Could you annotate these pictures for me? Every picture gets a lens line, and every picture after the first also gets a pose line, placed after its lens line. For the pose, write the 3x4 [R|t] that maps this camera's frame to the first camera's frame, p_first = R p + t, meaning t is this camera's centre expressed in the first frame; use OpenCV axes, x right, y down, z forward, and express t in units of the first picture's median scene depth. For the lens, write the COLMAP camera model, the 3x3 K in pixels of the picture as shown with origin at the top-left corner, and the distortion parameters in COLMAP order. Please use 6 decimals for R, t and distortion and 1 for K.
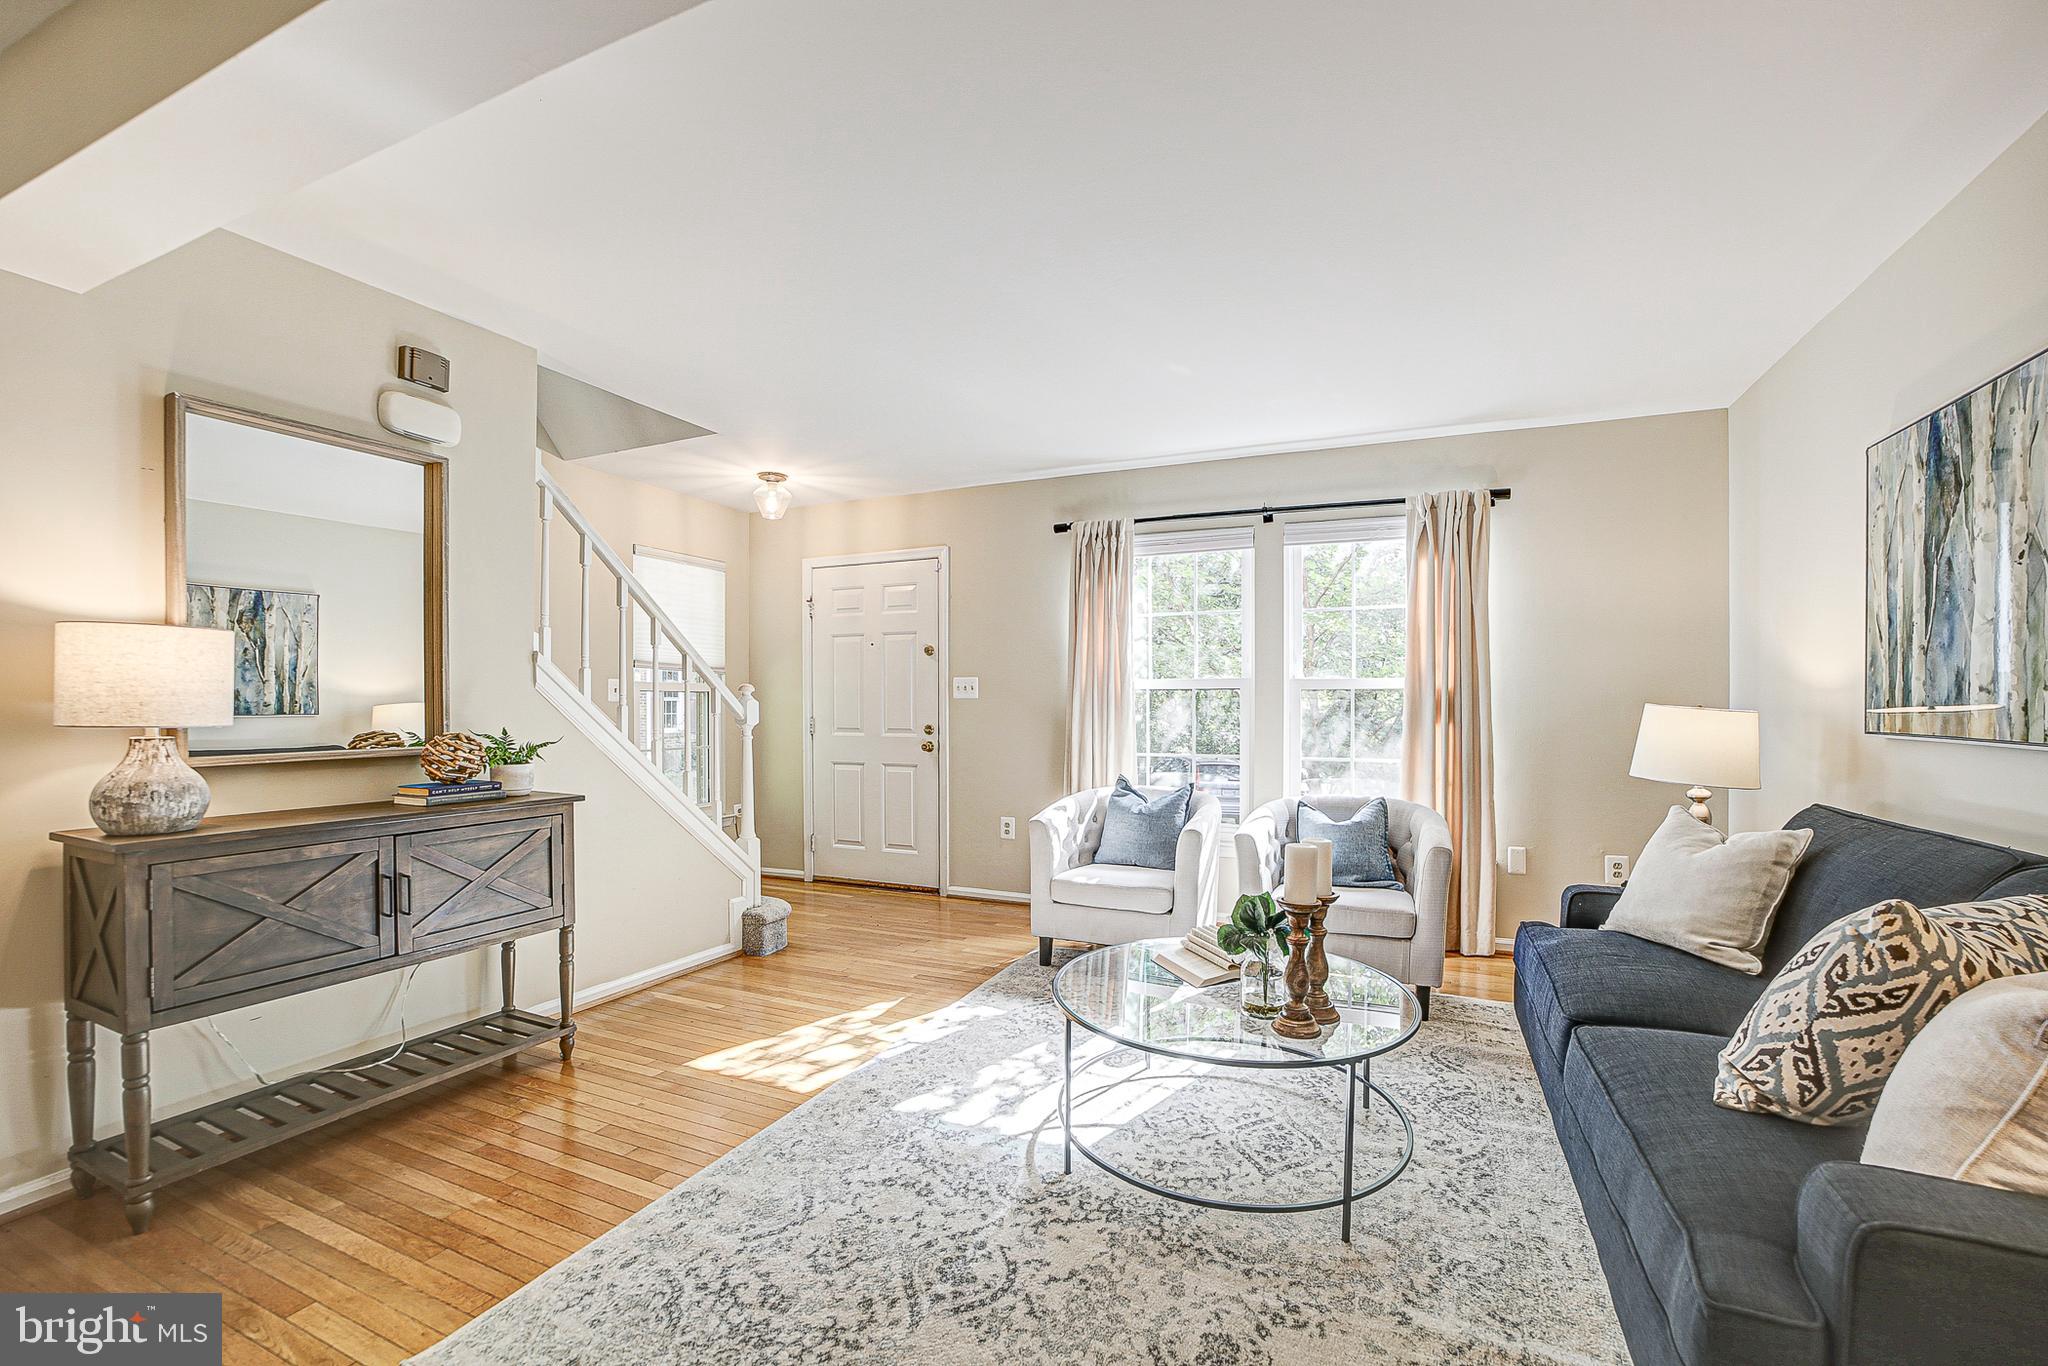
lens RADIAL K [[829.1, 0, 1030.7], [0, 829.1, 705.5], [0, 0, 1]] dist [-0.042483, 0.010603]
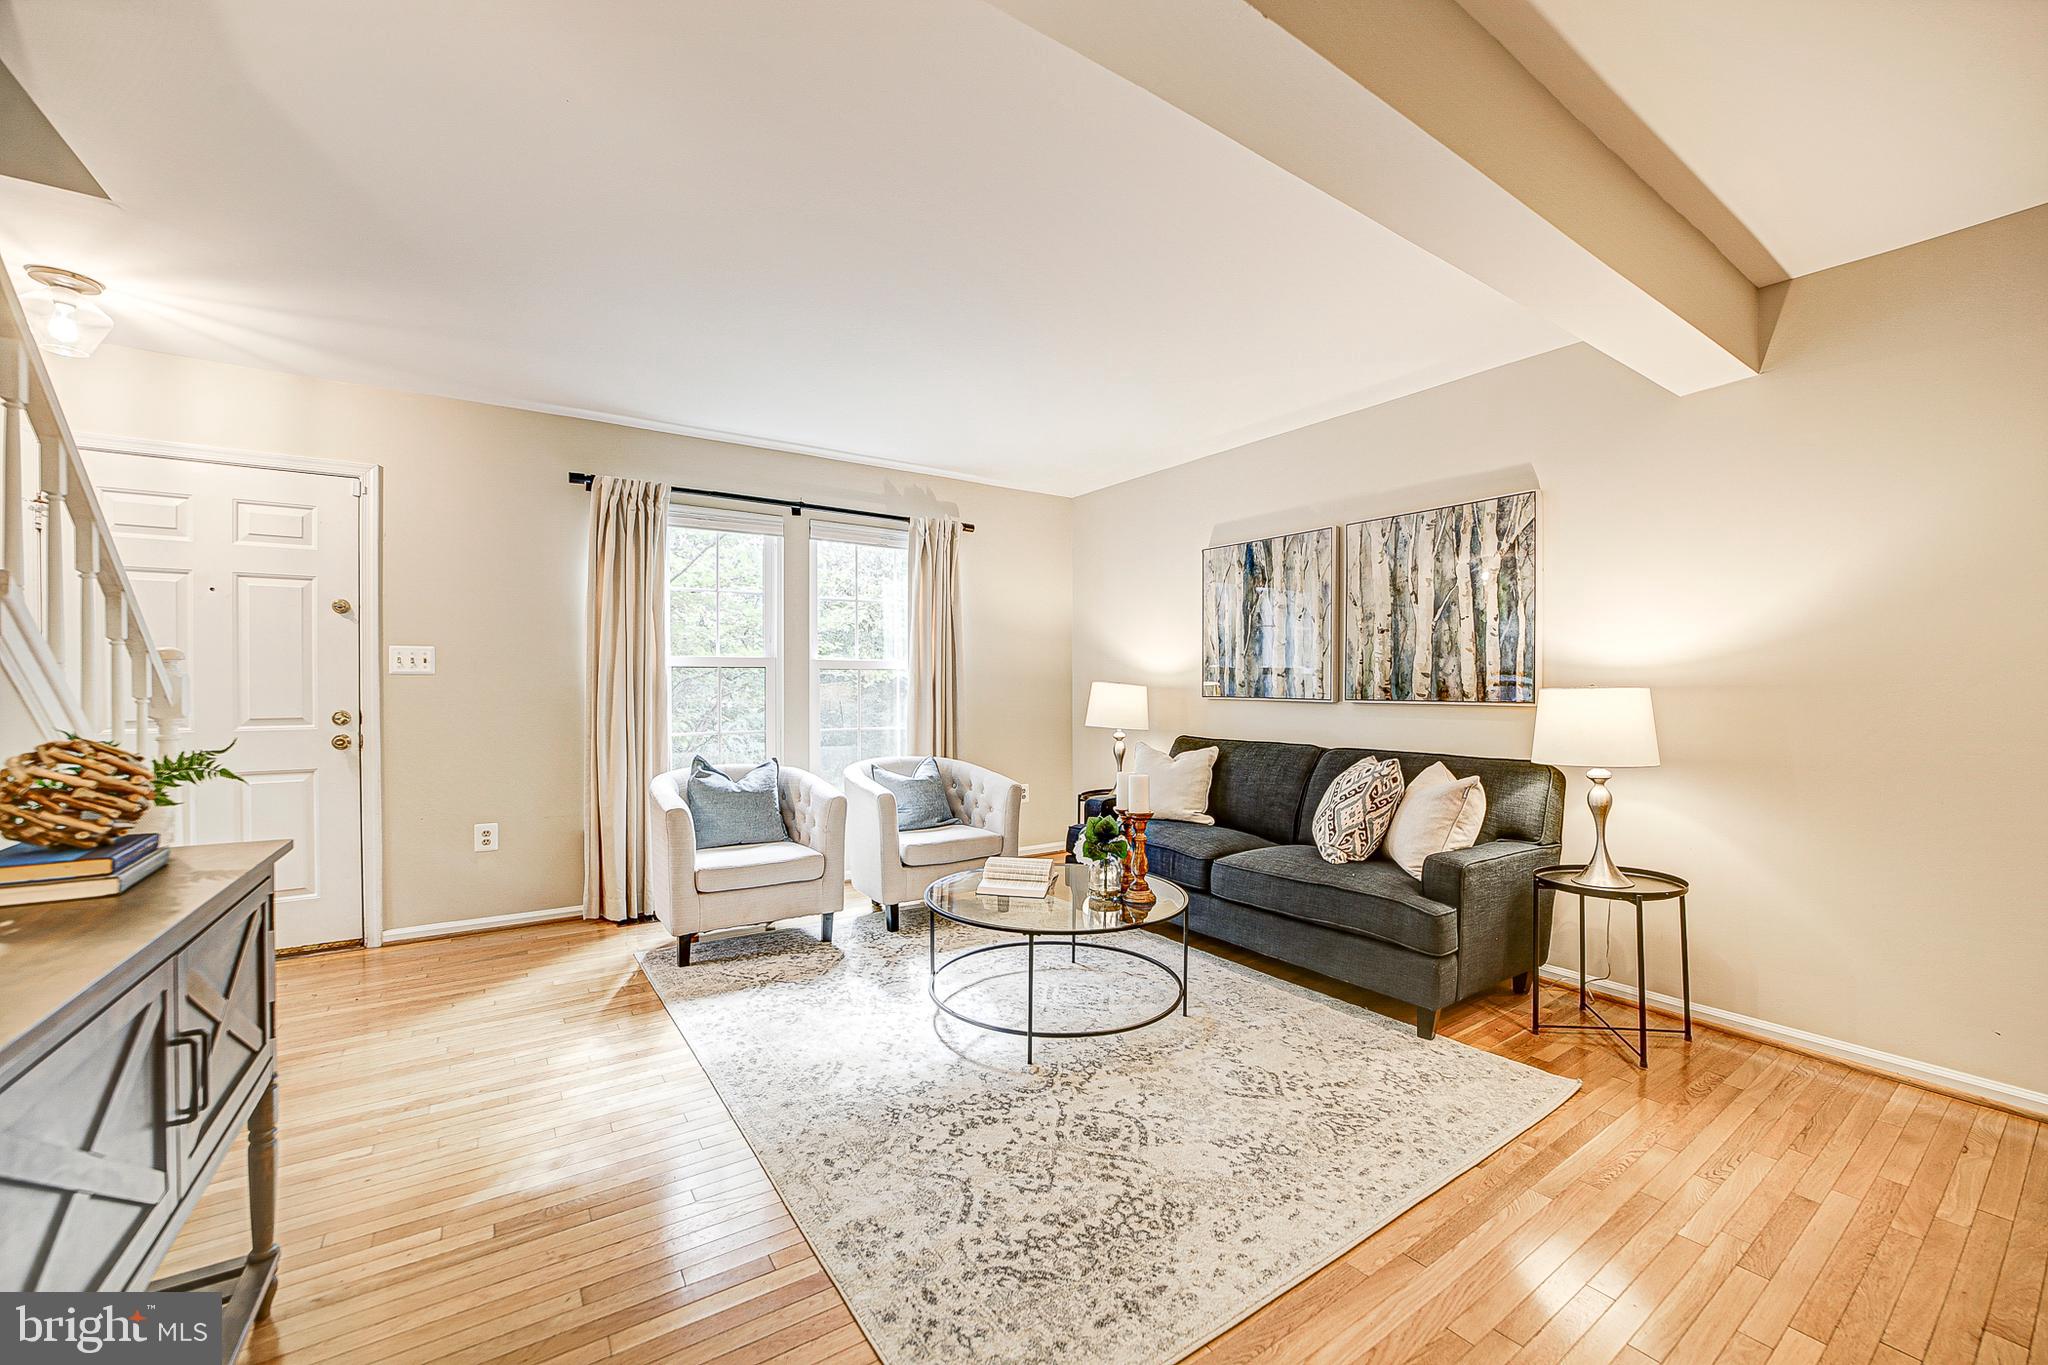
lens RADIAL K [[817.7, 0, 1028.8], [0, 817.7, 679.5], [0, 0, 1]] dist [-0.012581, -0.000045]
pose [[0.533429, 0.000384, 0.845845, -0.684652], [0.001295, 0.999998, -0.001271, -0.003467], [-0.845844, 0.001773, 0.533428, 0.237056]]
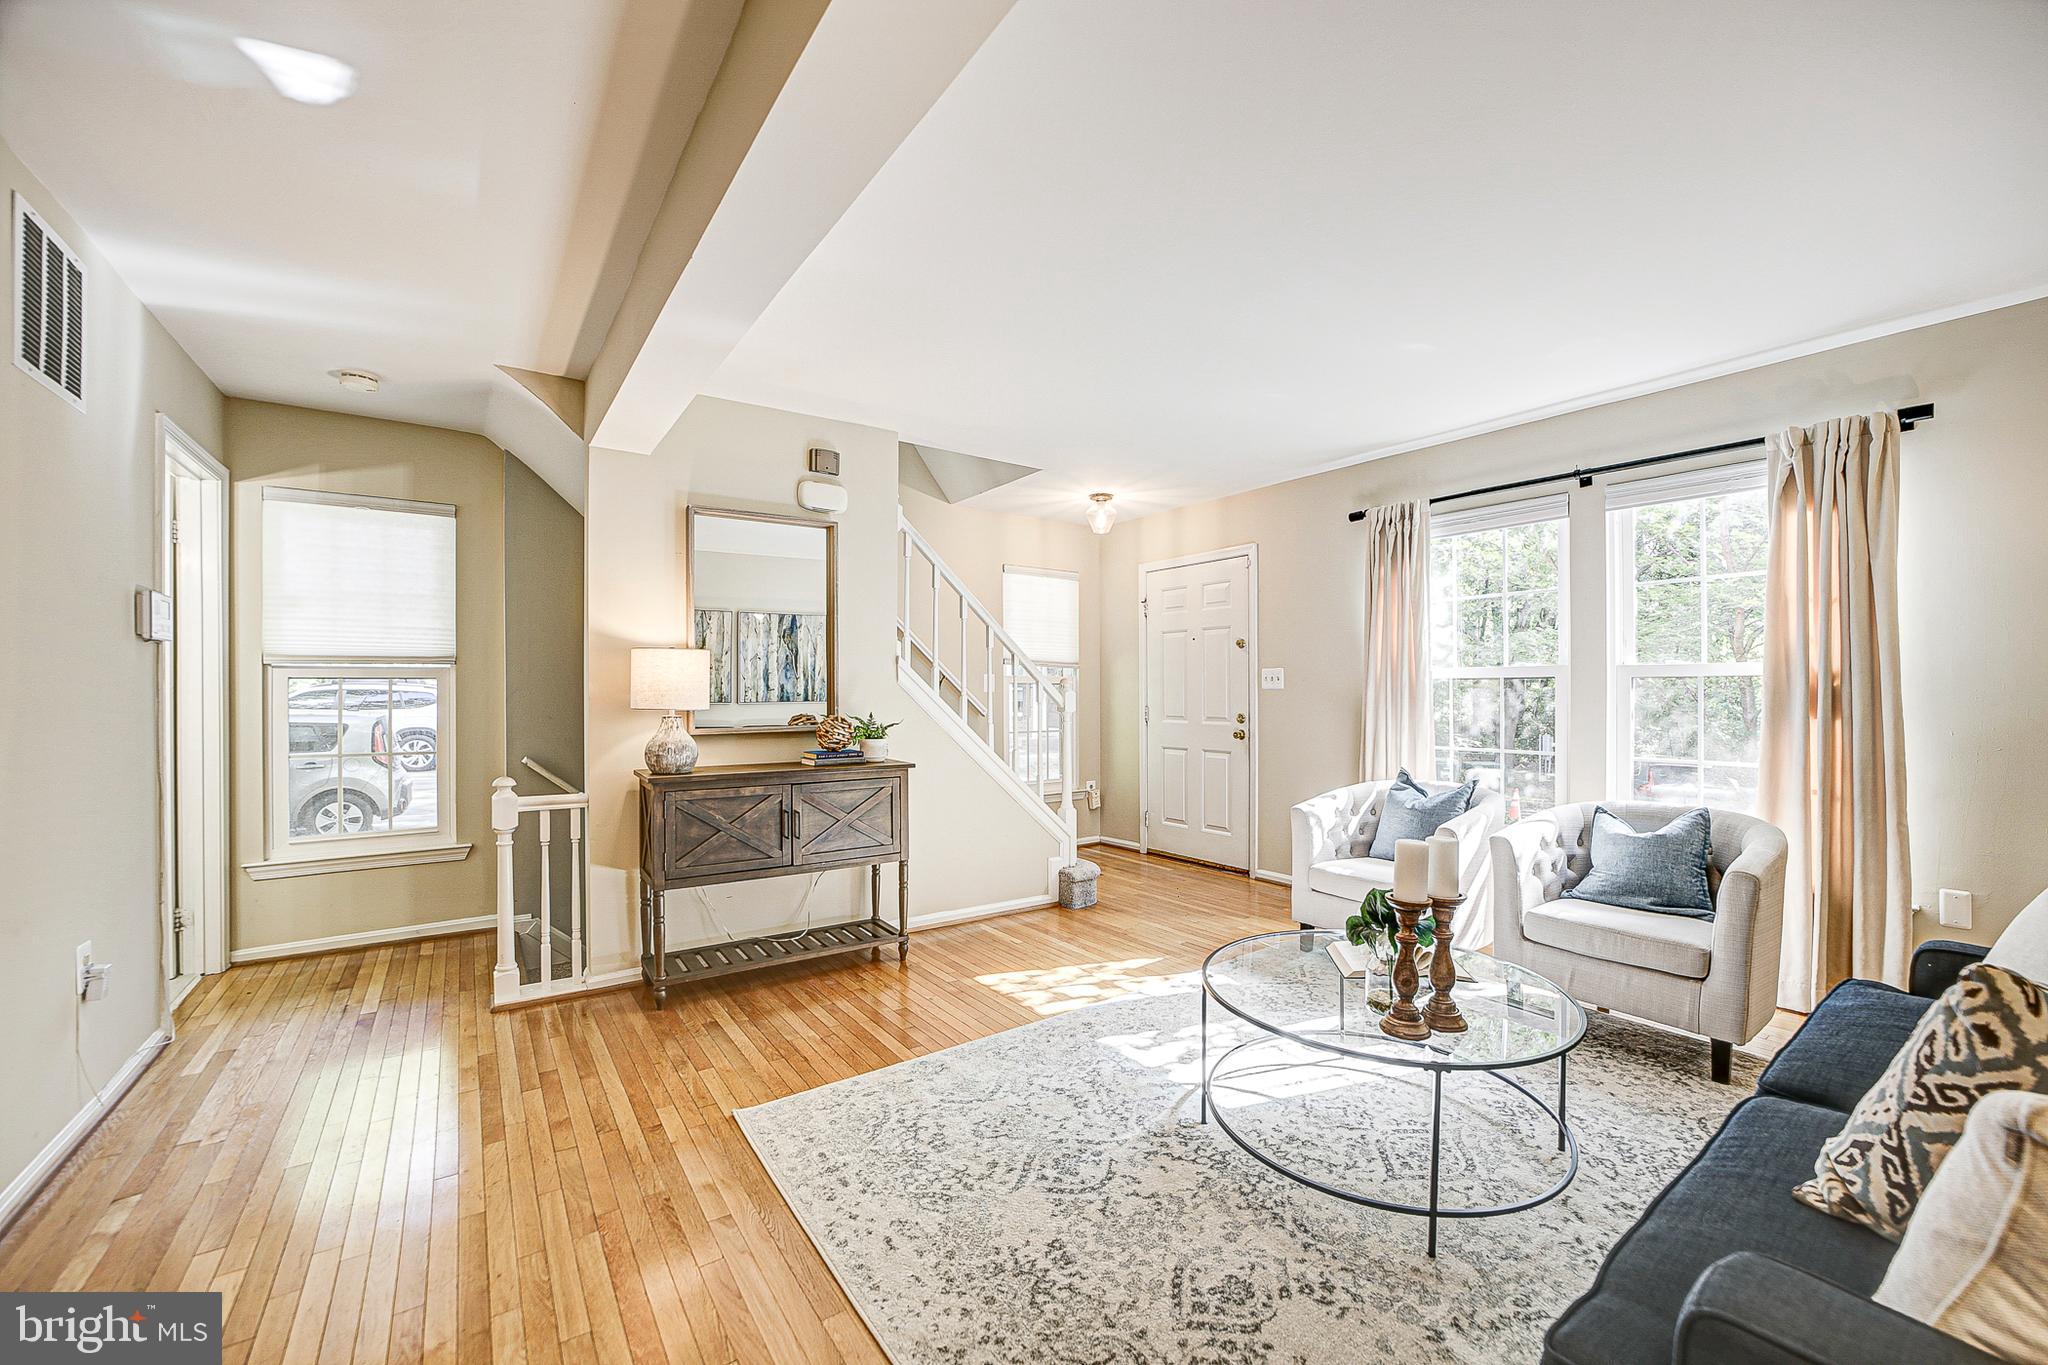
lens RADIAL K [[819.8, 0, 1036.1], [0, 819.8, 683.8], [0, 0, 1]] dist [-0.043495, 0.010722]
pose [[0.853952, -0.007063, -0.520303, 0.339319], [0.000770, 0.999924, -0.012311, -0.004176], [0.520351, 0.010112, 0.853893, -0.039999]]
